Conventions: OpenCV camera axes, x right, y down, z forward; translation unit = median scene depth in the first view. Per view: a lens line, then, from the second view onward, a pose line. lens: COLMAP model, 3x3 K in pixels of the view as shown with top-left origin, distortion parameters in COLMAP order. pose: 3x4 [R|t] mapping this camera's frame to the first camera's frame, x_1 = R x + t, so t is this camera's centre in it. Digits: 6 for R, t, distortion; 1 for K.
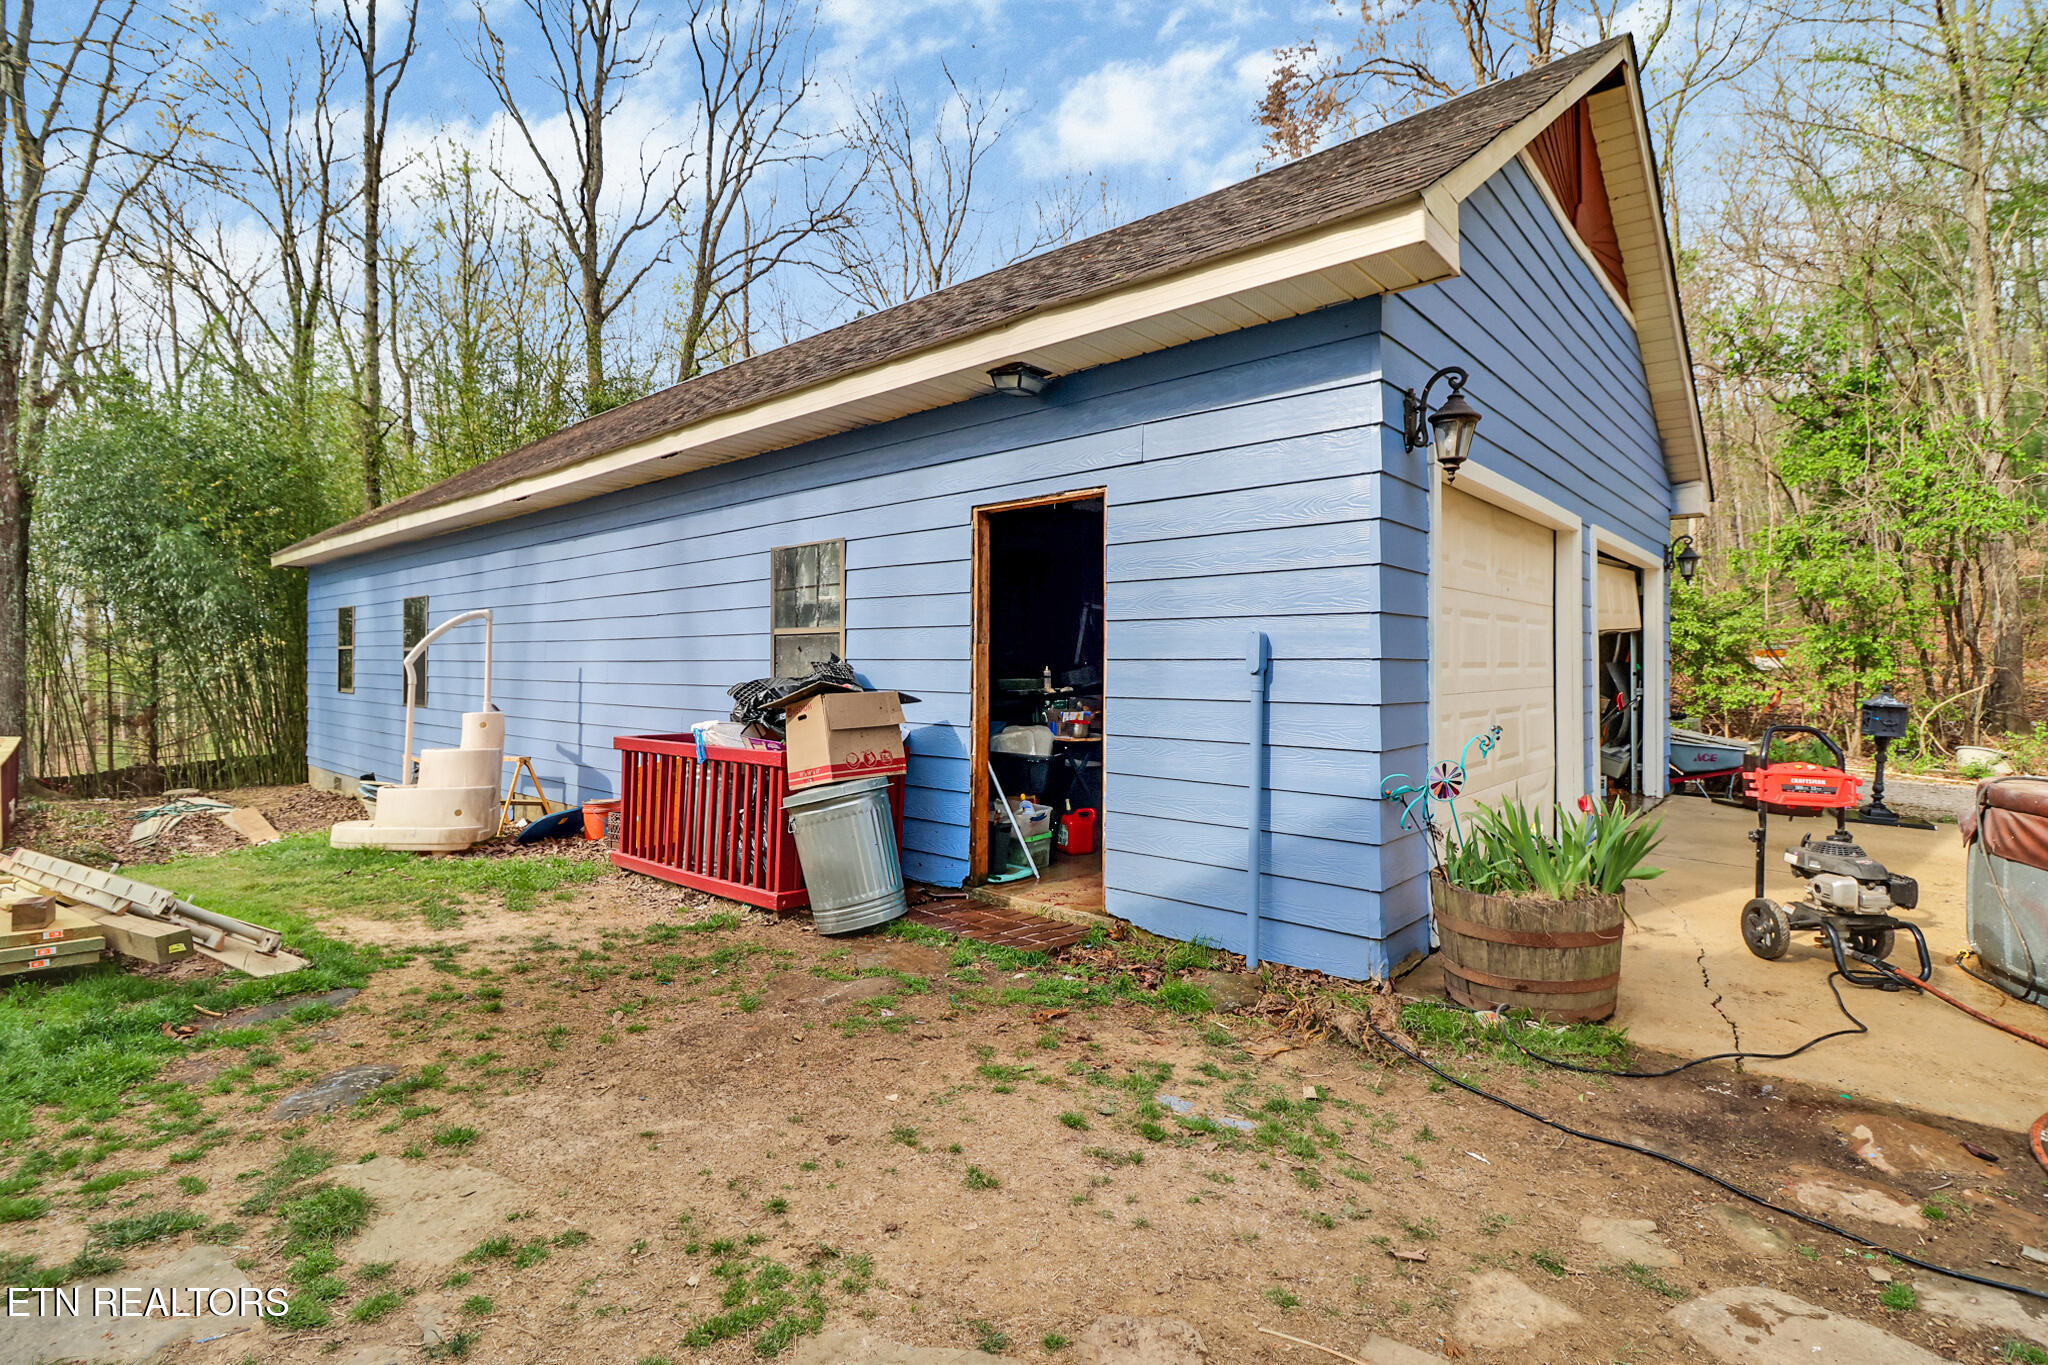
lens RADIAL K [[970.1, 0, 1019.4], [0, 970.1, 638.7], [0, 0, 1]] dist [-0.000436, -0.013097]
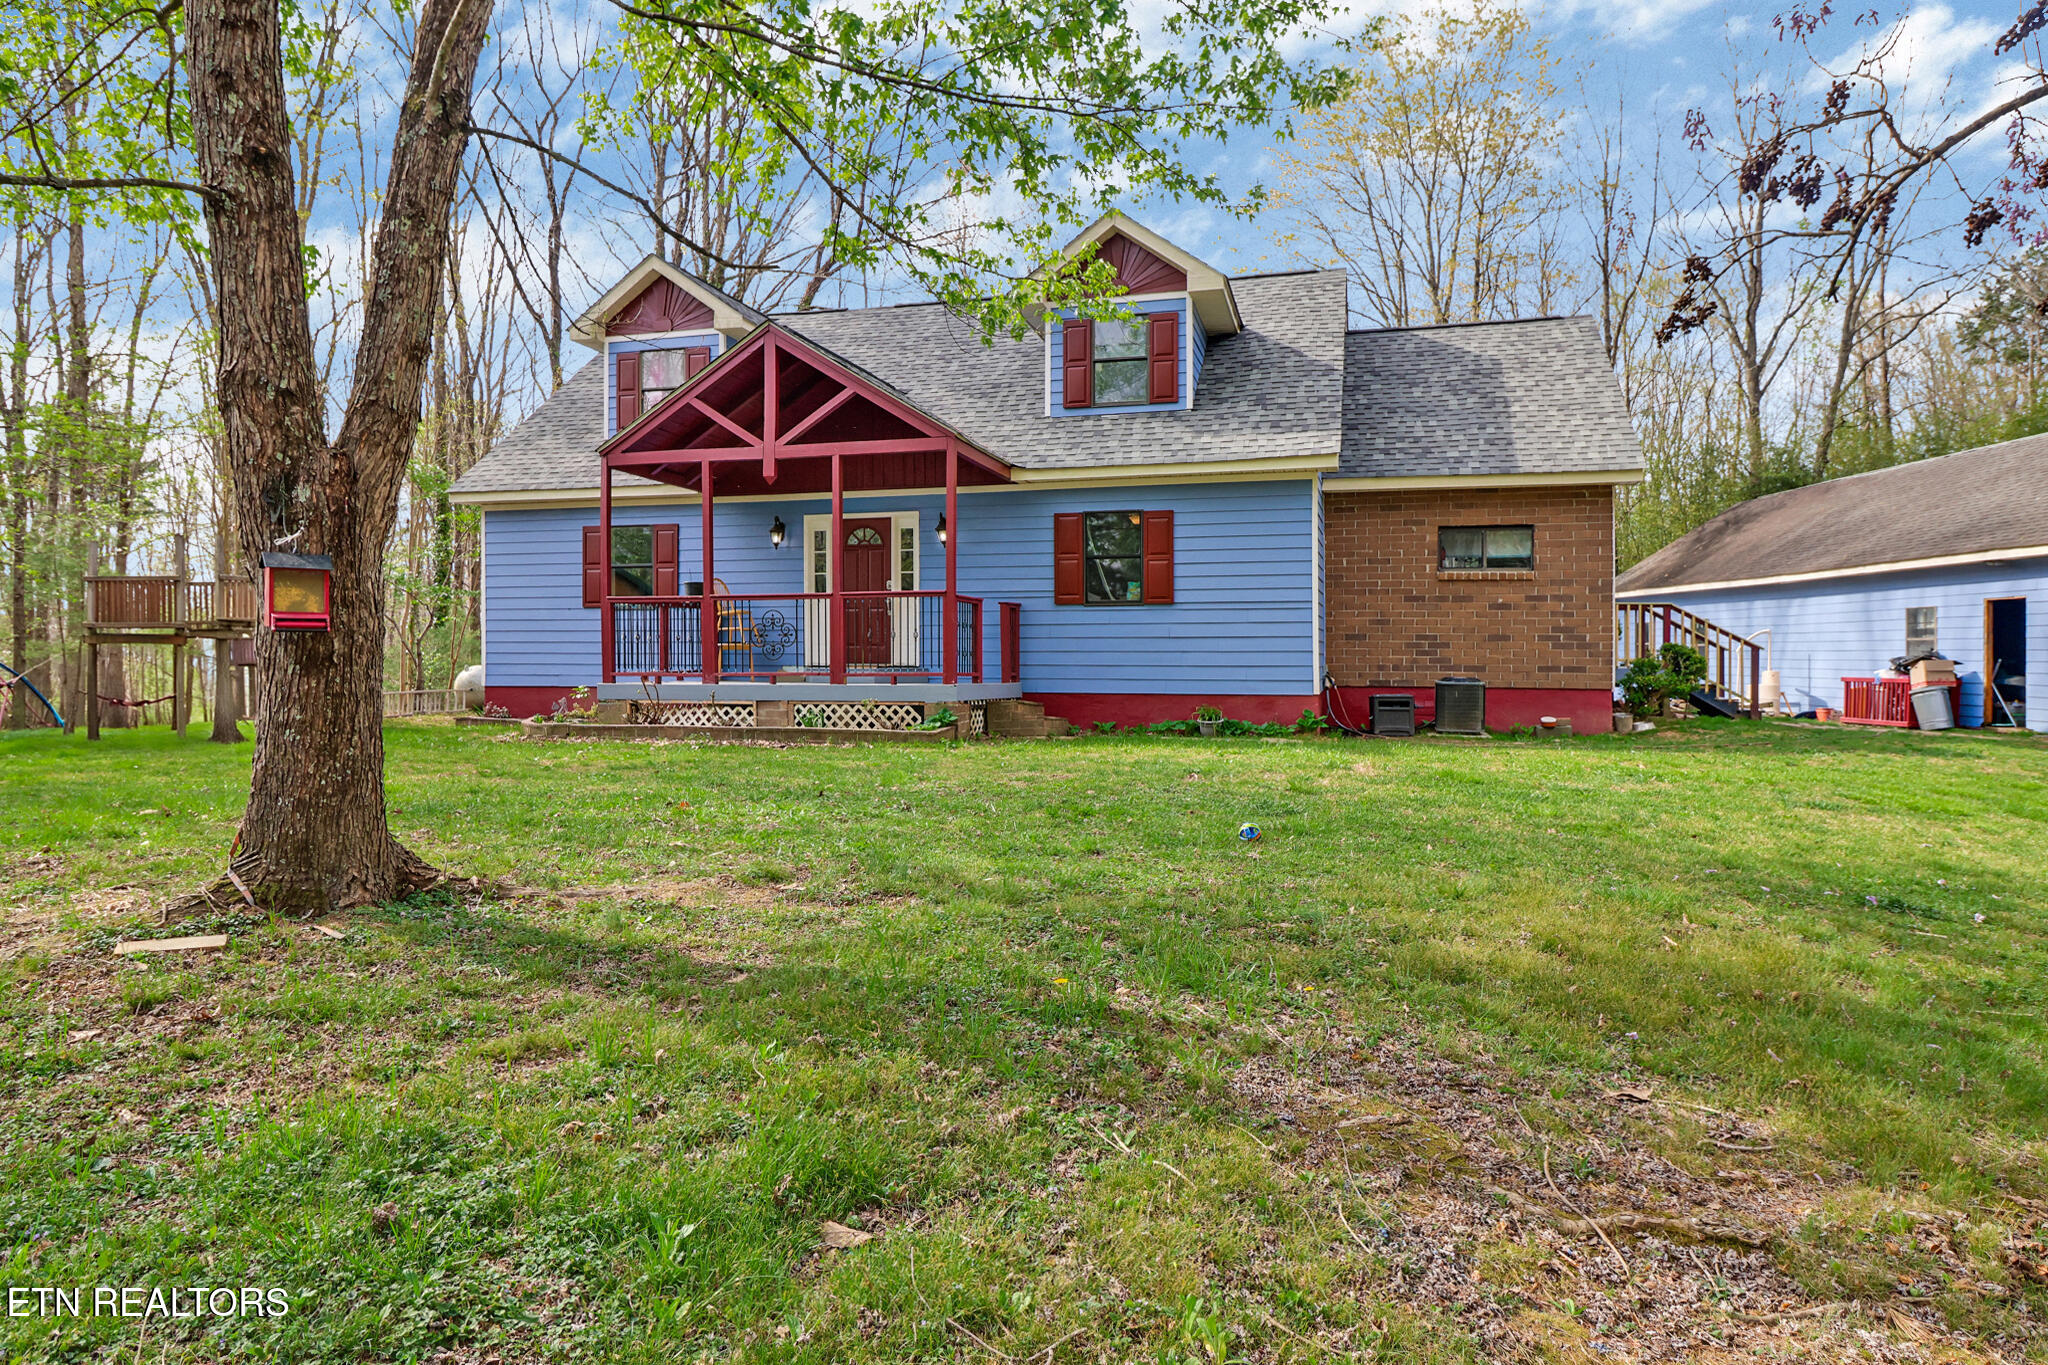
lens RADIAL K [[1188.6, 0, 1022.0], [0, 1188.6, 644.4], [0, 0, 1]] dist [-0.016343, -0.000390]
pose [[0.616663, -0.001102, -0.787226, 0.938808], [0.011328, 0.999908, 0.007474, -0.054791], [0.787145, -0.013527, 0.616619, -3.442774]]
